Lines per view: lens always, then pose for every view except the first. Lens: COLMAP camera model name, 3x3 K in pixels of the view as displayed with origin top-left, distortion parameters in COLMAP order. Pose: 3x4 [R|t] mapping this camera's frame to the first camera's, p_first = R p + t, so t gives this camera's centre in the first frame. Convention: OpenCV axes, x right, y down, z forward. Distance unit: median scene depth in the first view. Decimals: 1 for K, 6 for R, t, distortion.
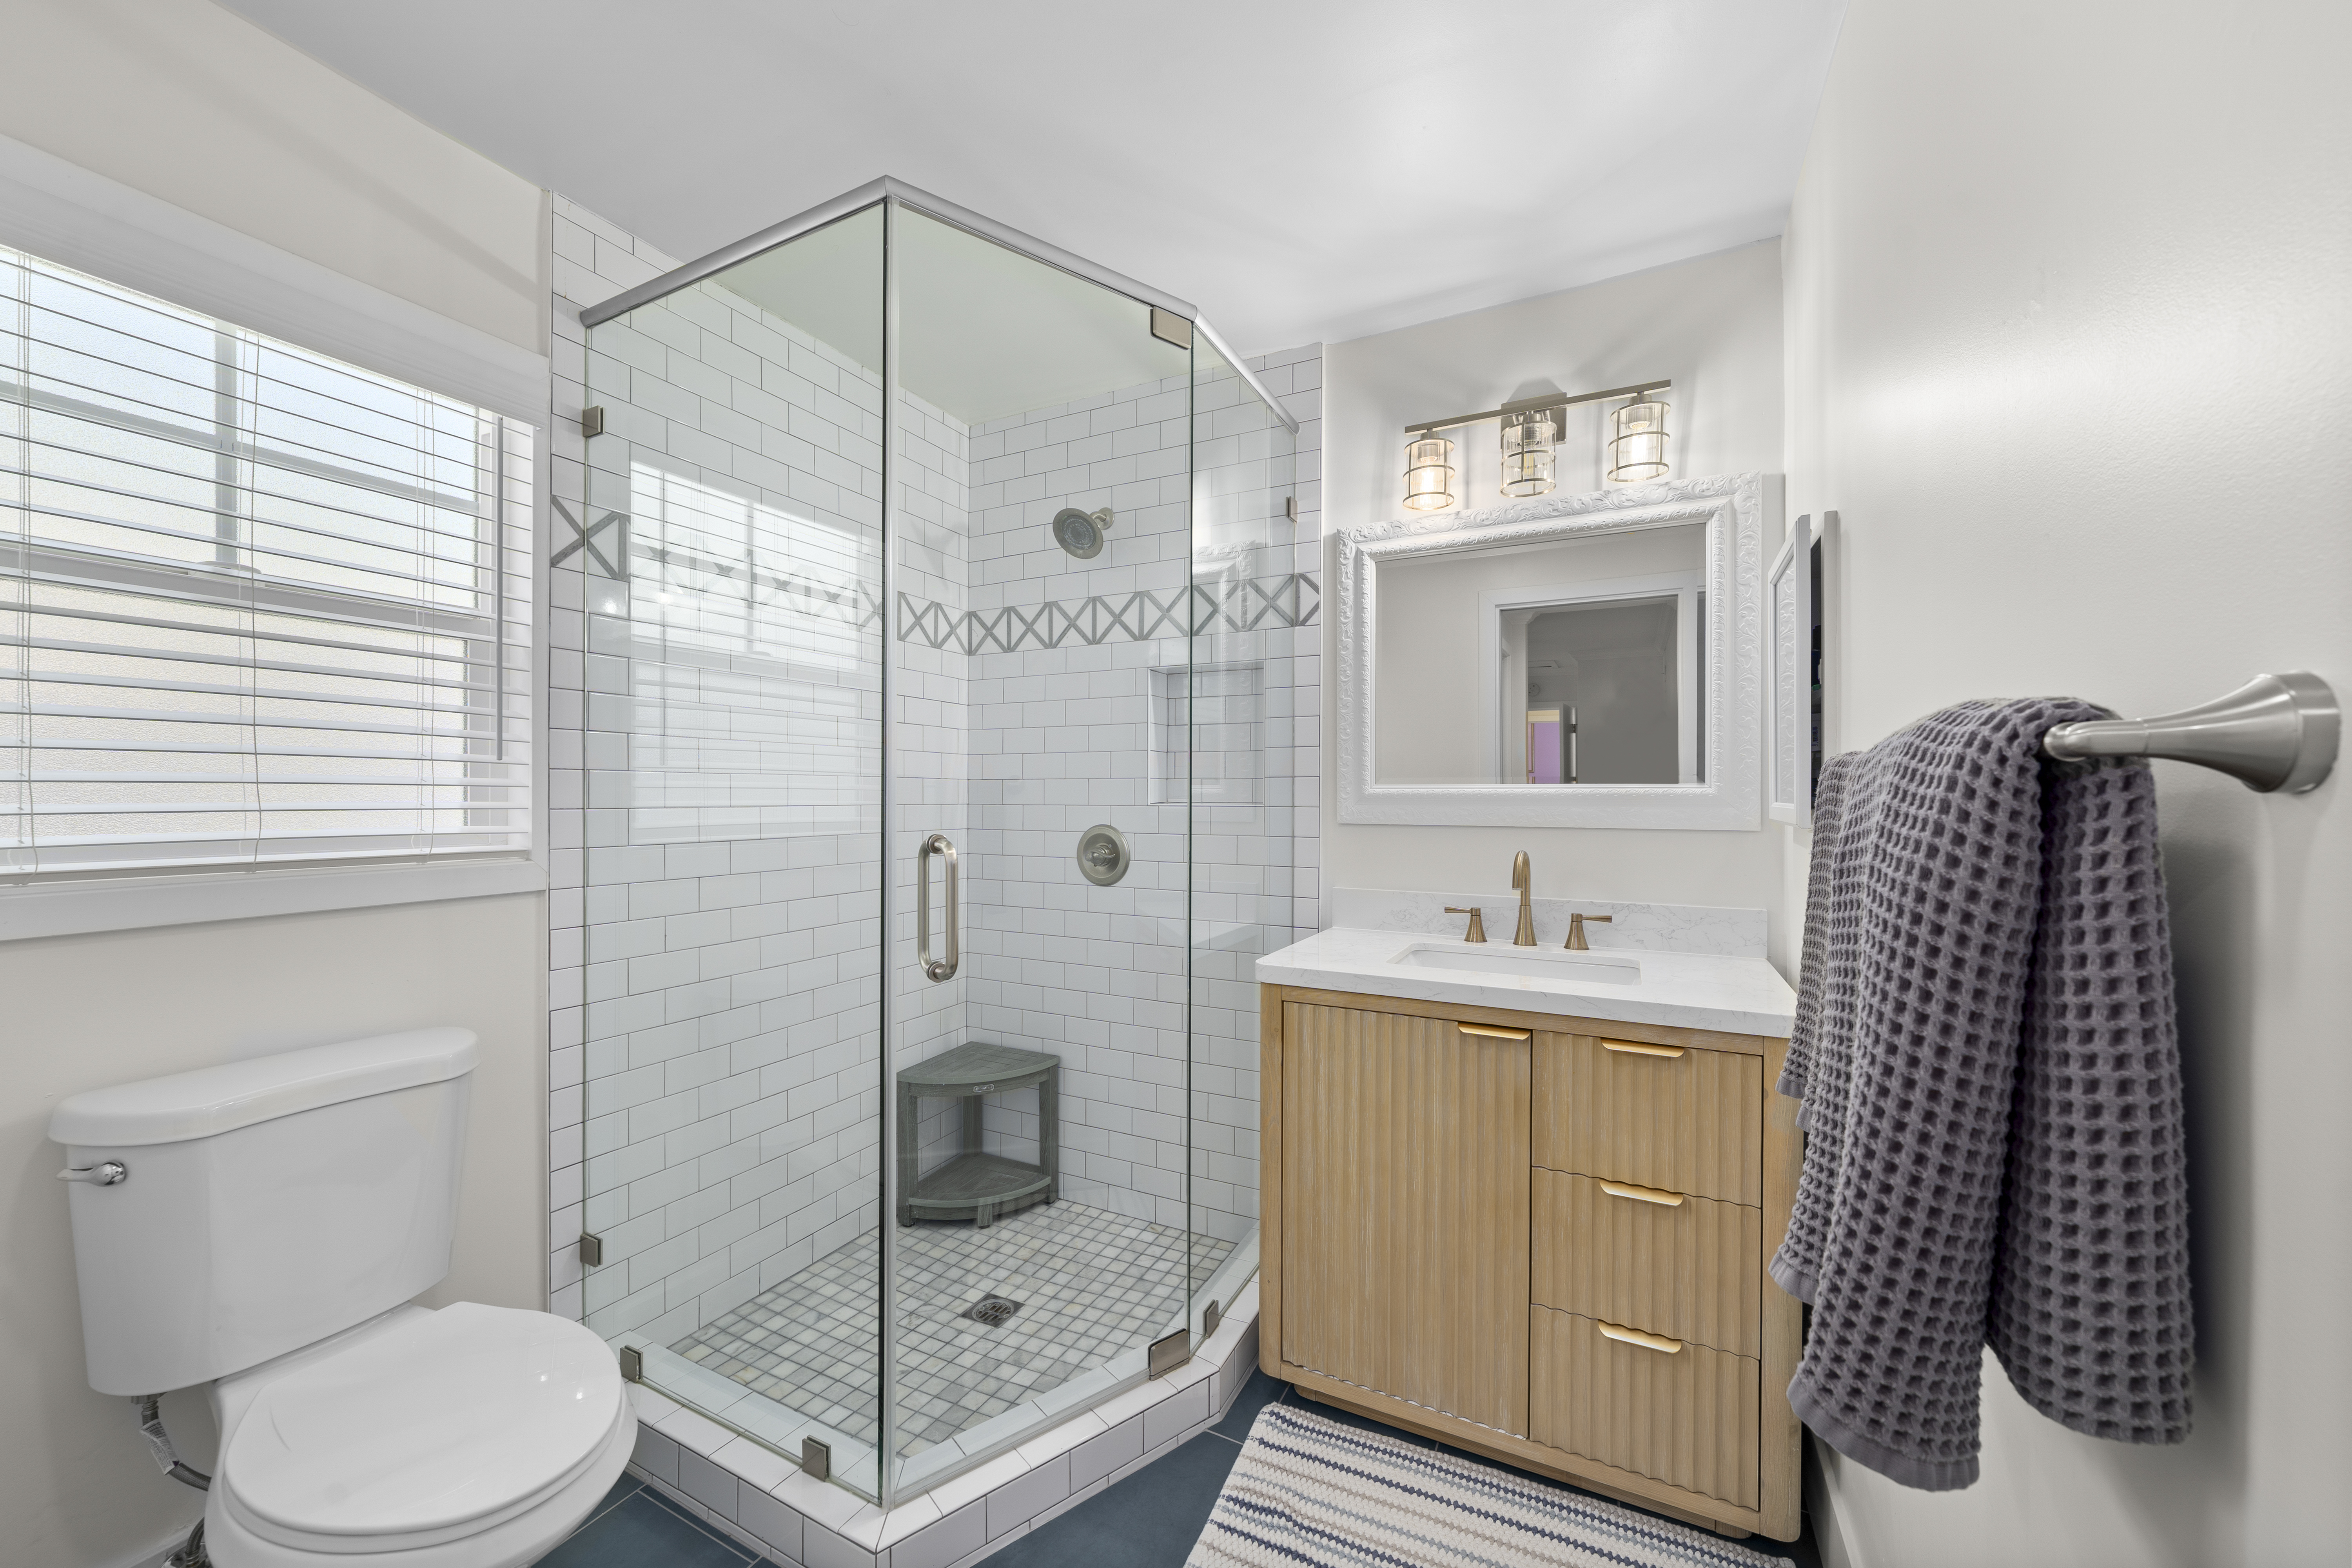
lens RADIAL K [[876.6, 0, 1175.9], [0, 876.6, 797.7], [0, 0, 1]] dist [-0.000806, -0.000039]
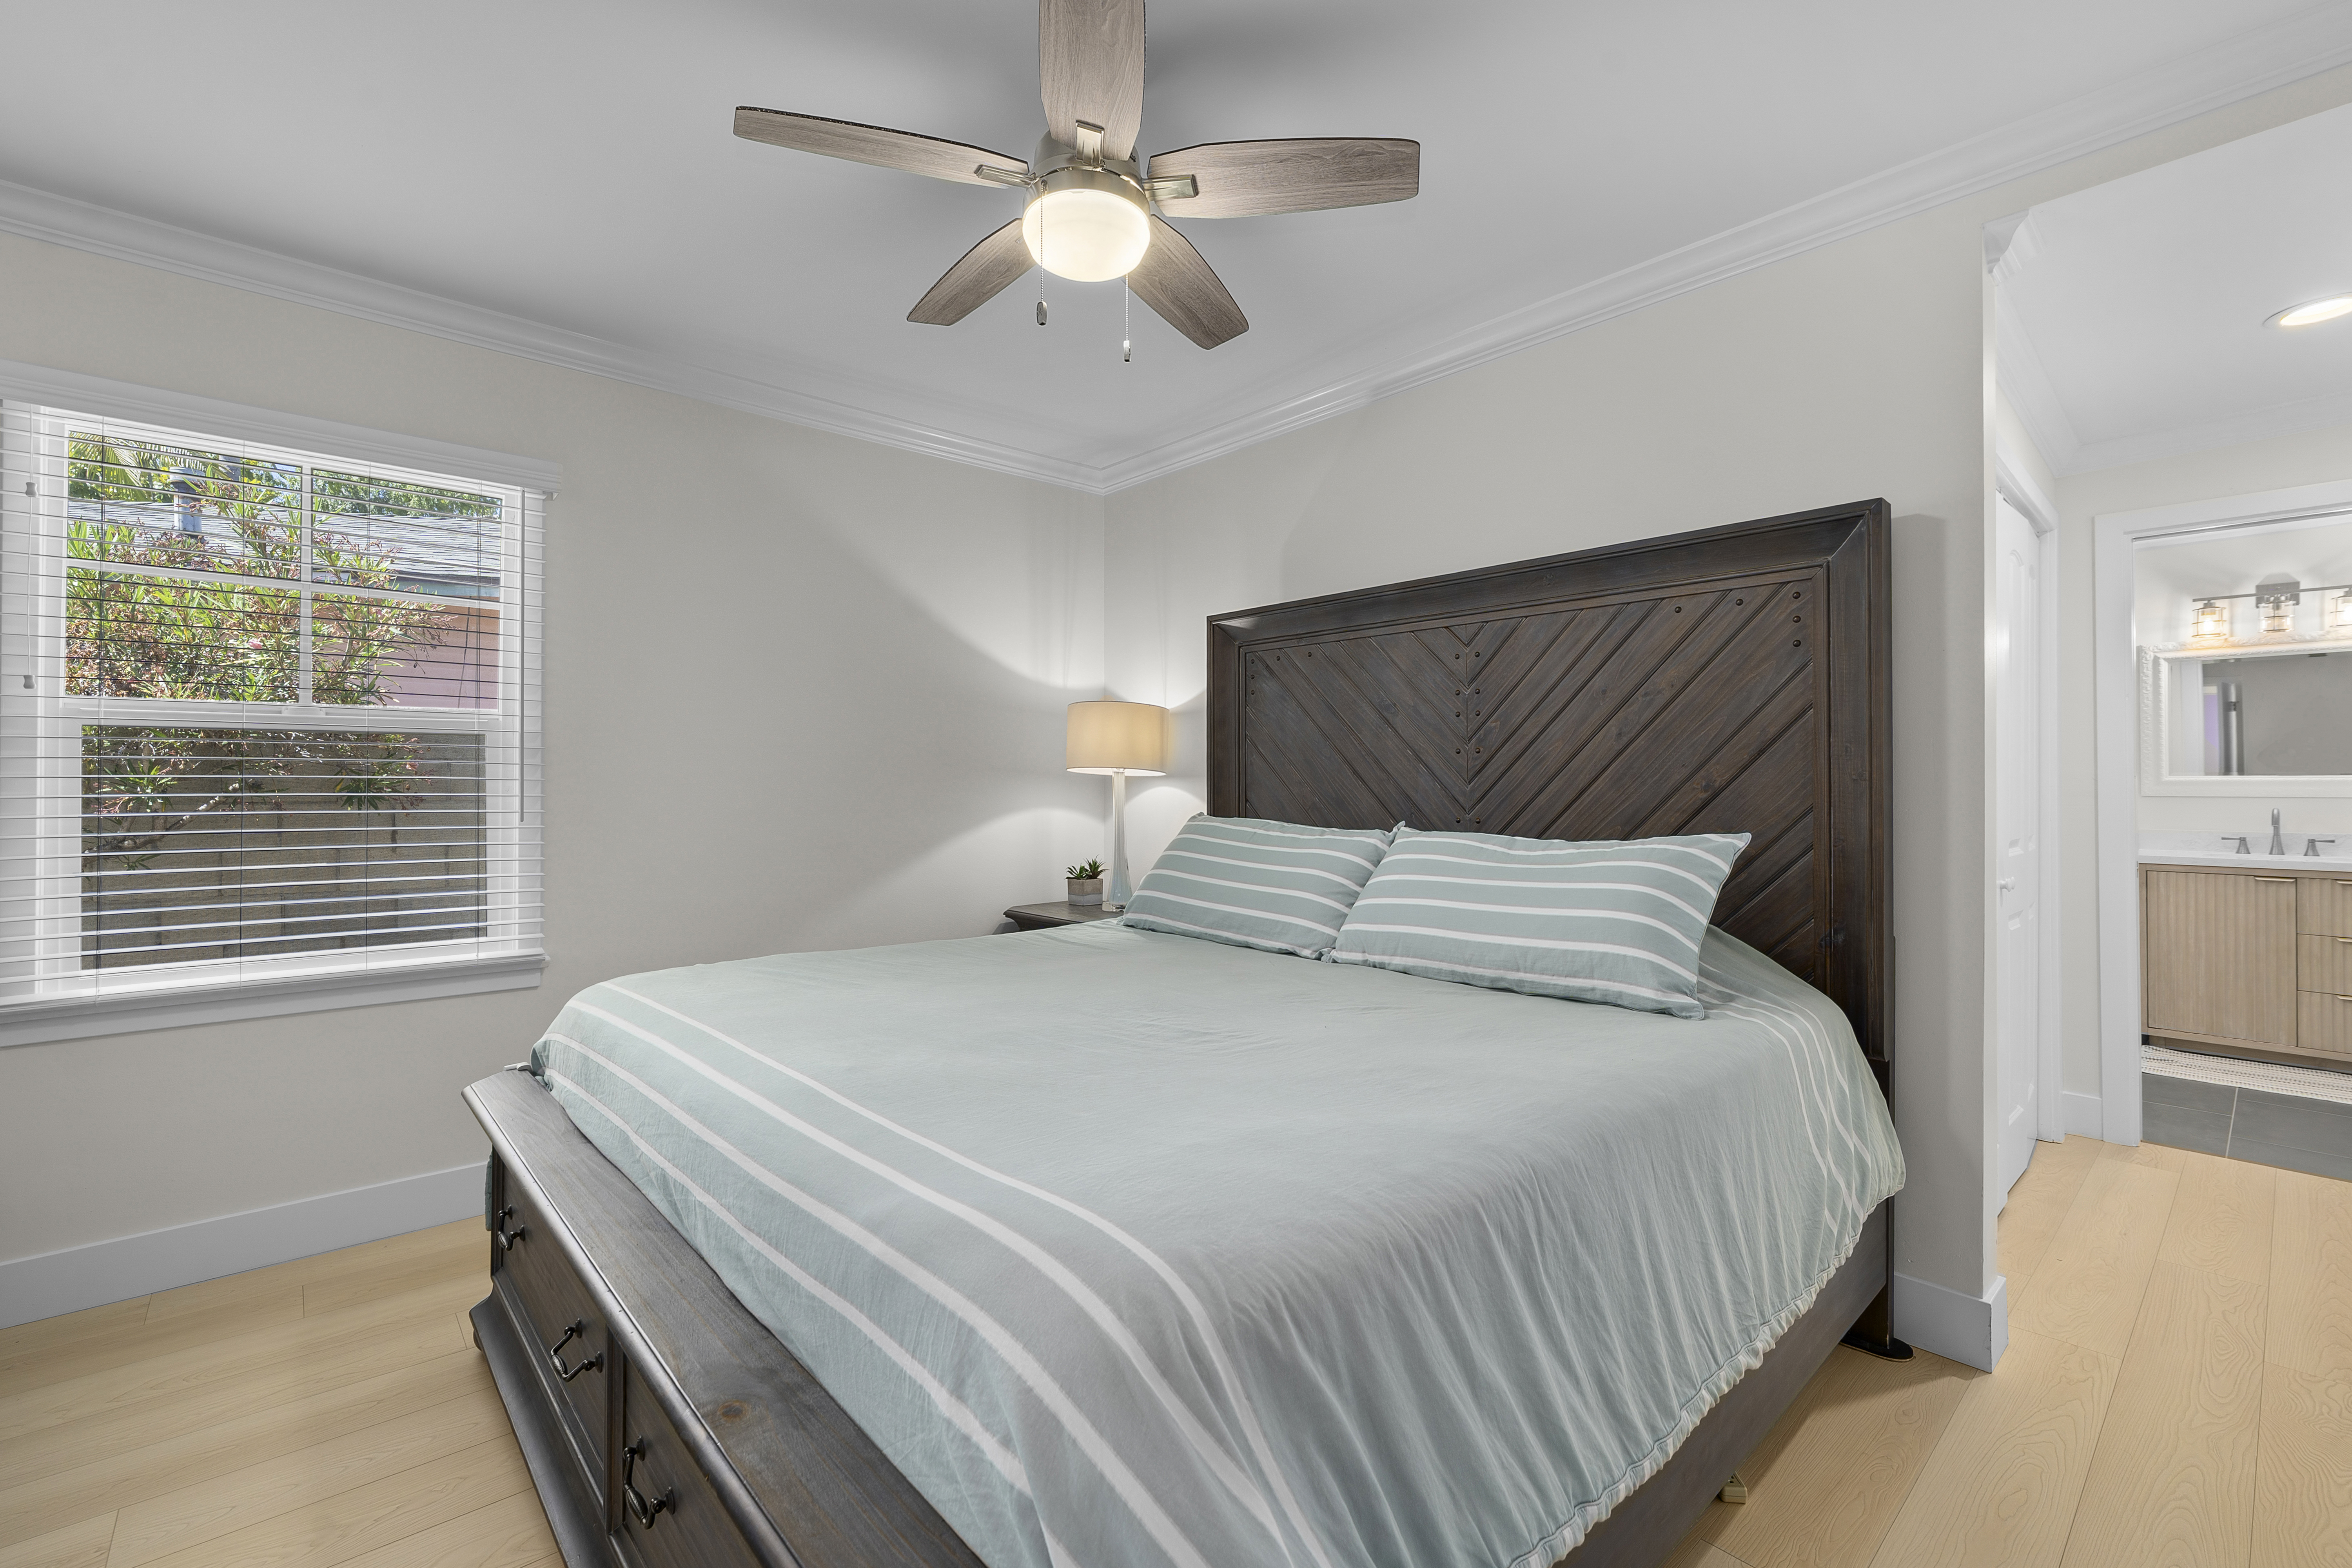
lens RADIAL K [[1014.0, 0, 1176.2], [0, 1014.0, 778.1], [0, 0, 1]] dist [0.000716, 0.000042]
pose [[0.936959, -0.008286, -0.349341, -1.395167], [0.005518, 0.999945, -0.008917, -0.002205], [0.349395, 0.006427, 0.936953, -2.501703]]
